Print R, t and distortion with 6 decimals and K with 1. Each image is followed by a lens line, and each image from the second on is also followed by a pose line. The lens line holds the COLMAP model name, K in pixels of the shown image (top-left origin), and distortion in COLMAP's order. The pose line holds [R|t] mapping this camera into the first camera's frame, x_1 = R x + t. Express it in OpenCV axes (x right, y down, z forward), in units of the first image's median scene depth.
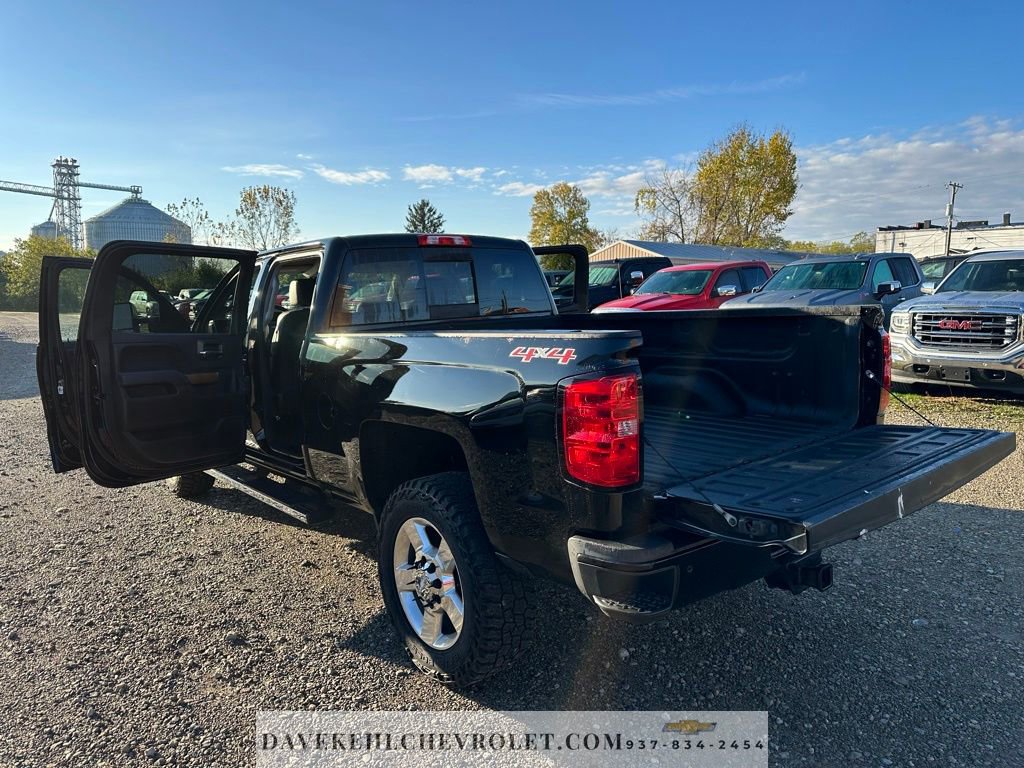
lens RADIAL K [[716.7, 0, 502.9], [0, 716.7, 343.0], [0, 0, 1]] dist [0.010395, -0.019000]
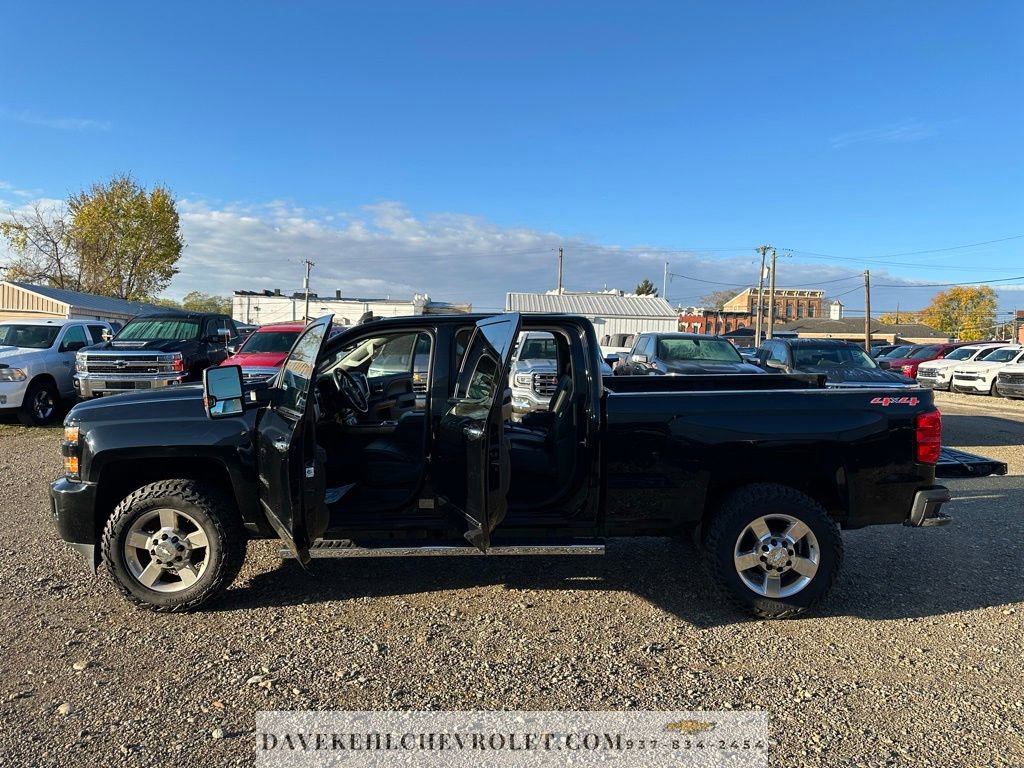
lens RADIAL K [[716.7, 0, 499.5], [0, 716.7, 381.4], [0, 0, 1]] dist [0.010395, -0.019000]
pose [[0.634742, -0.006097, 0.772700, -1.326865], [0.026563, 0.999550, -0.013933, -0.020892], [-0.772267, 0.029369, 0.634618, 0.390217]]
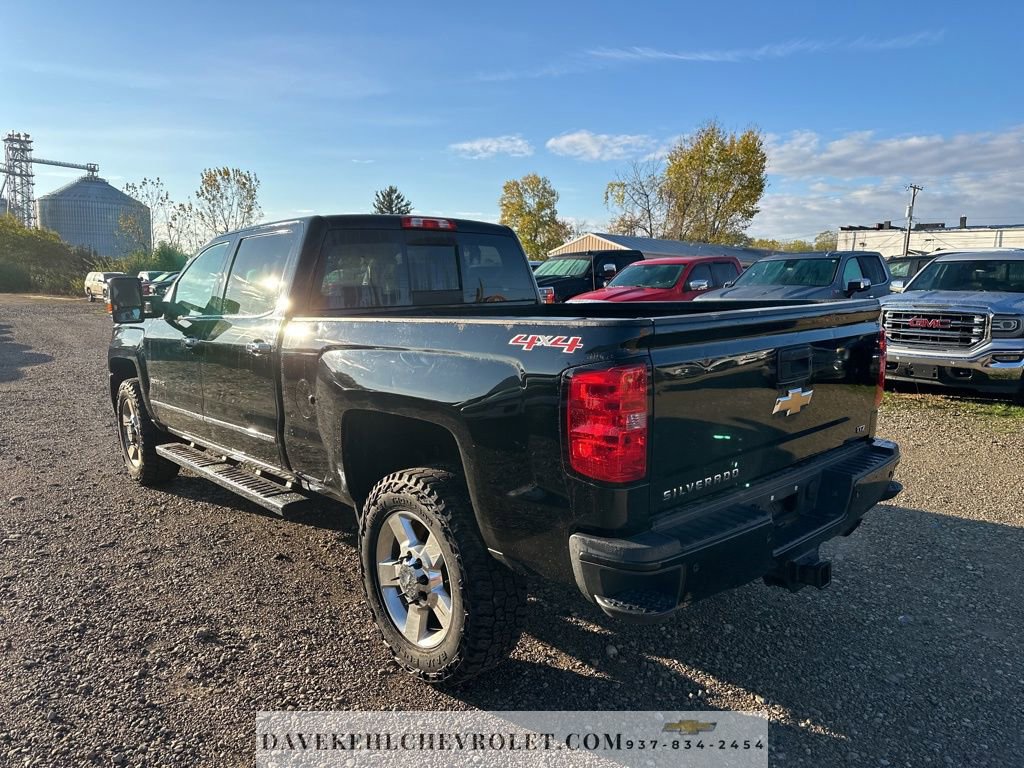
lens RADIAL K [[716.7, 0, 503.4], [0, 716.7, 349.8], [0, 0, 1]] dist [0.010395, -0.019000]
pose [[0.998618, 0.018555, 0.049165, -0.030198], [-0.019654, 0.999566, 0.021950, 0.003821], [-0.048737, -0.022886, 0.998549, 0.035510]]
